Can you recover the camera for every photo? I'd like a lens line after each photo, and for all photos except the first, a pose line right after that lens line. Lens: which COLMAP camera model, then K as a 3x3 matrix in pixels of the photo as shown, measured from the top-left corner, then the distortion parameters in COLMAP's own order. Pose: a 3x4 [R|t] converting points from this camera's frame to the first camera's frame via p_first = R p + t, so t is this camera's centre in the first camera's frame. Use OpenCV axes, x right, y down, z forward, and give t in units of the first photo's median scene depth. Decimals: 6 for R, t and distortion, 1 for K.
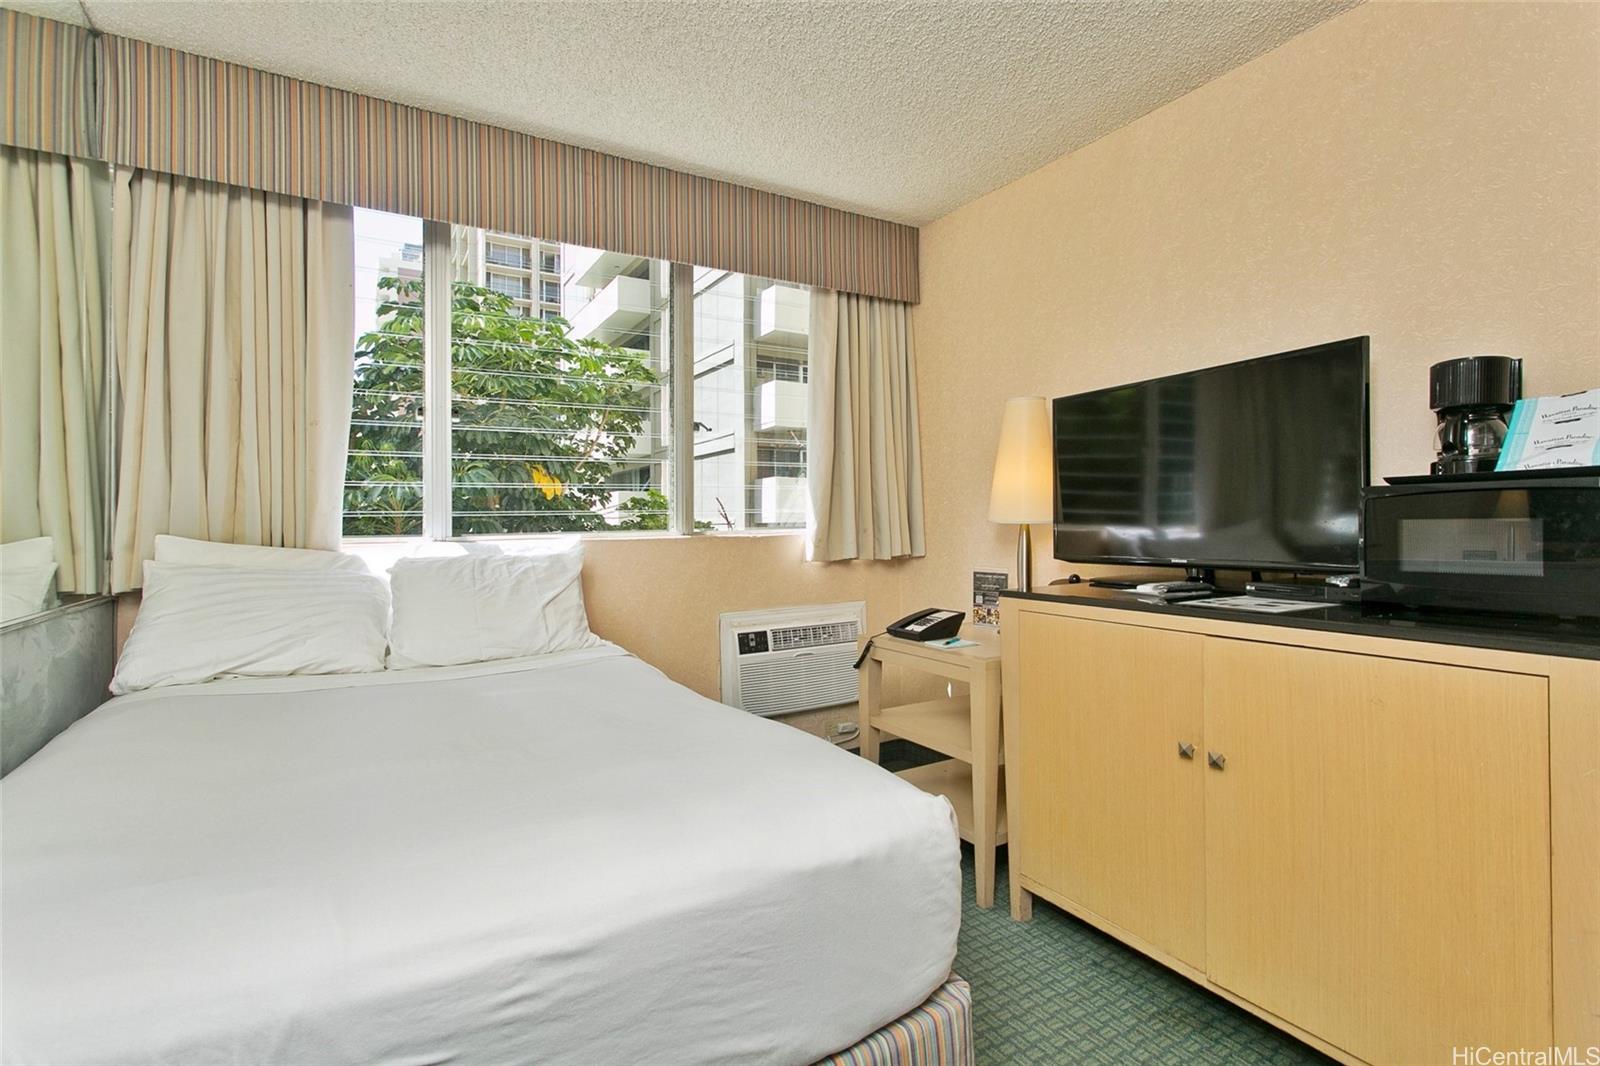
lens RADIAL K [[762.4, 0, 800.0], [0, 762.4, 533.0], [0, 0, 1]] dist [0.001110, -0.000248]
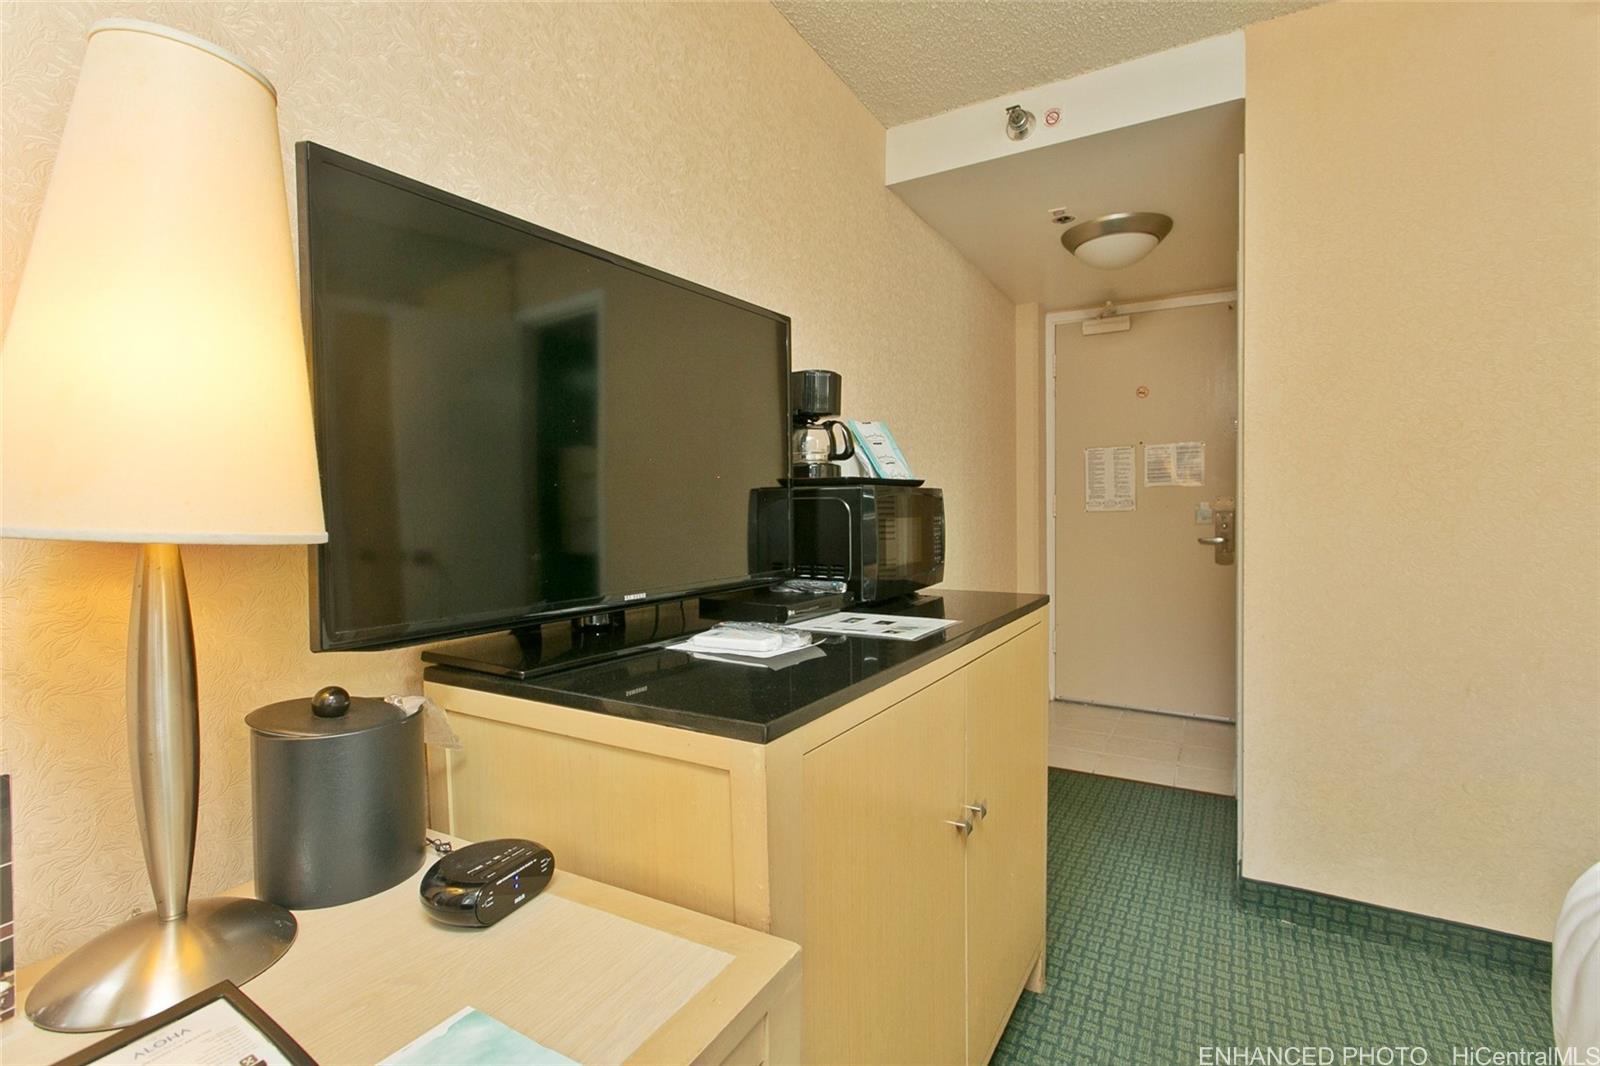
lens RADIAL K [[762.4, 0, 800.0], [0, 762.4, 533.0], [0, 0, 1]] dist [0.001110, -0.000248]
pose [[-0.492936, -0.016968, 0.869900, -0.035578], [0.024079, 0.999161, 0.033134, -0.018239], [-0.869732, 0.037279, -0.492114, 0.823154]]
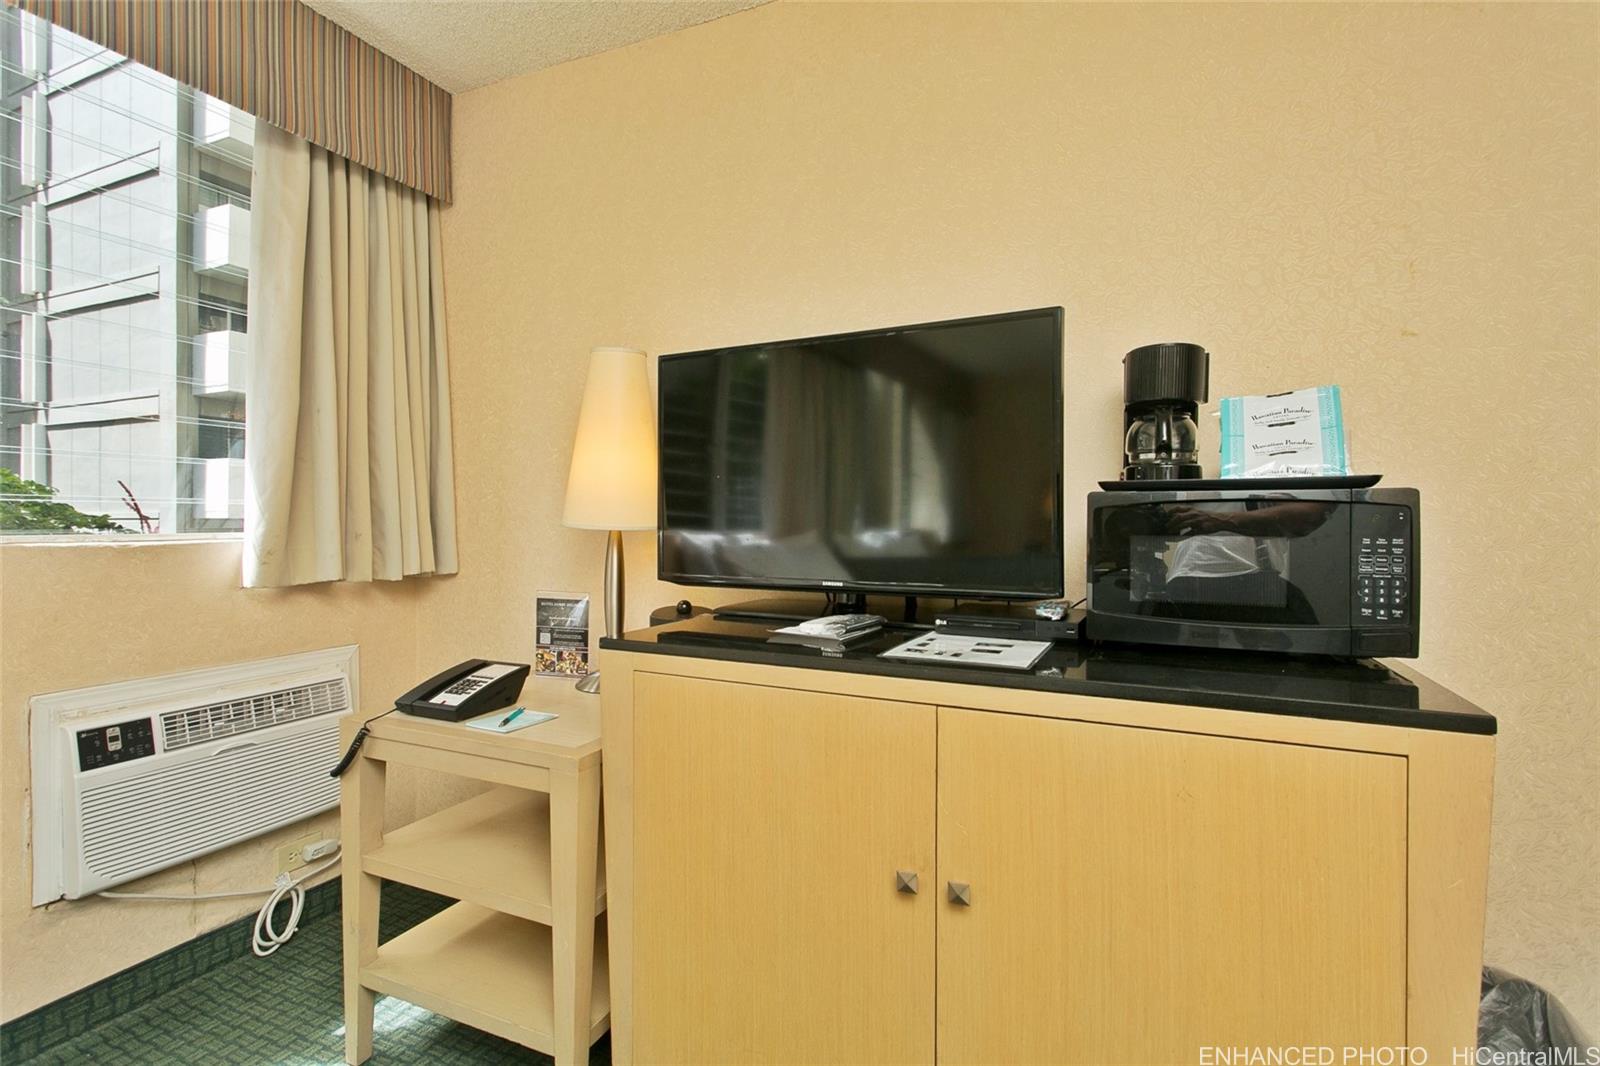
lens RADIAL K [[778.0, 0, 800.0], [0, 778.0, 533.0], [0, 0, 1]] dist [0.001517, 0.001400]
pose [[0.826626, 0.007984, 0.562695, 0.026478], [-0.008054, 0.999965, -0.002356, -0.007917], [-0.562694, -0.002584, 0.826661, 0.269878]]
